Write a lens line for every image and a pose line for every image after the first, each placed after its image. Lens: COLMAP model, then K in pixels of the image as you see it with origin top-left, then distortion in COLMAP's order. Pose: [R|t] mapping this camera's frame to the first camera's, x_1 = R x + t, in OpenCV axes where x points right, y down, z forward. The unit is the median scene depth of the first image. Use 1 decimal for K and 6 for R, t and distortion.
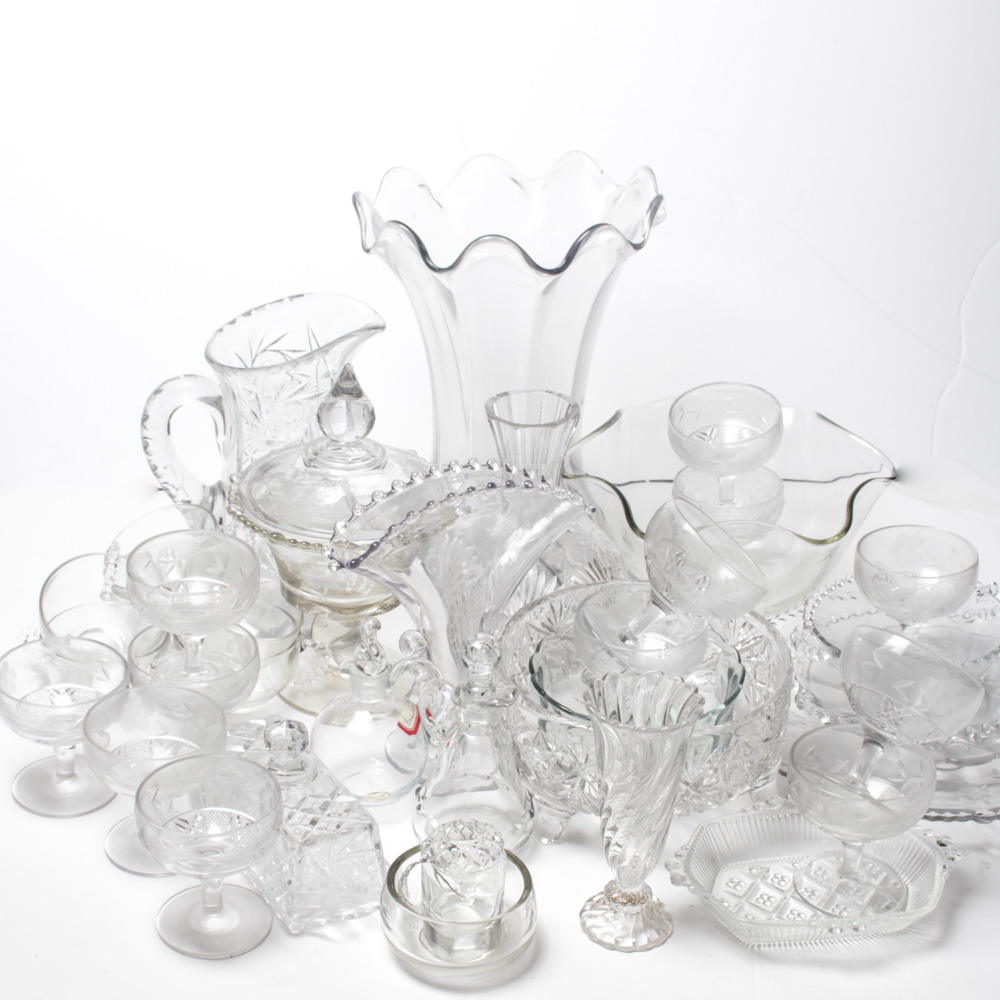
lens RADIAL K [[1900.2, 0, 527.8], [0, 1900.2, 554.4], [0, 0, 1]] dist [-0.111308, 0.000000]
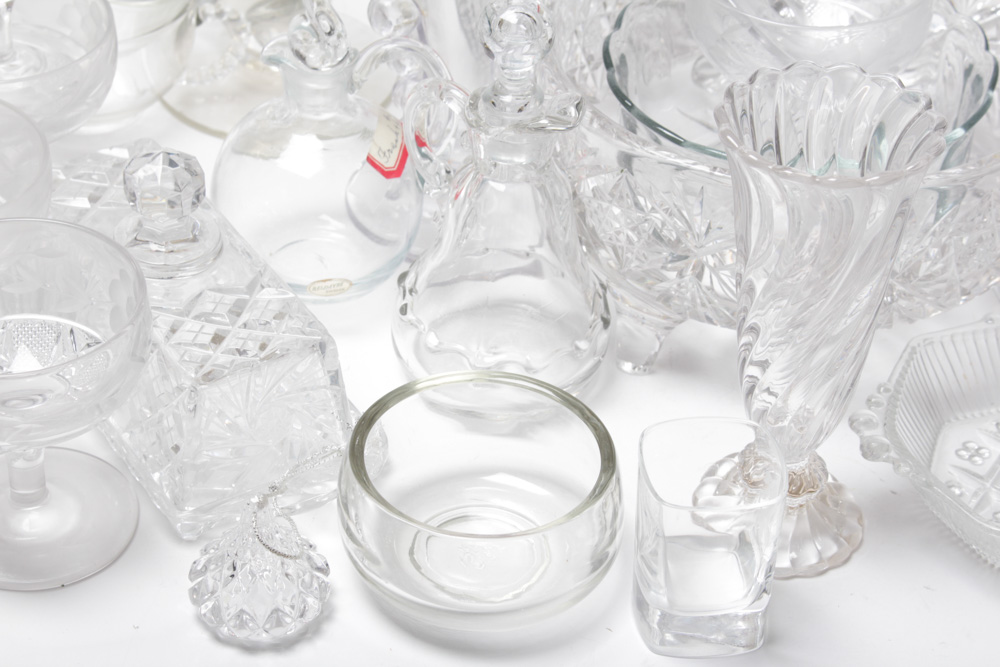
lens RADIAL K [[2538.1, 0, 519.5], [0, 2538.1, 380.7], [0, 0, 1]] dist [0.067790, 0.000000]
pose [[0.999836, 0.007445, -0.016536, -0.010819], [-0.004148, 0.981559, 0.191113, 0.010787], [0.017654, -0.191013, 0.981429, 0.259002]]
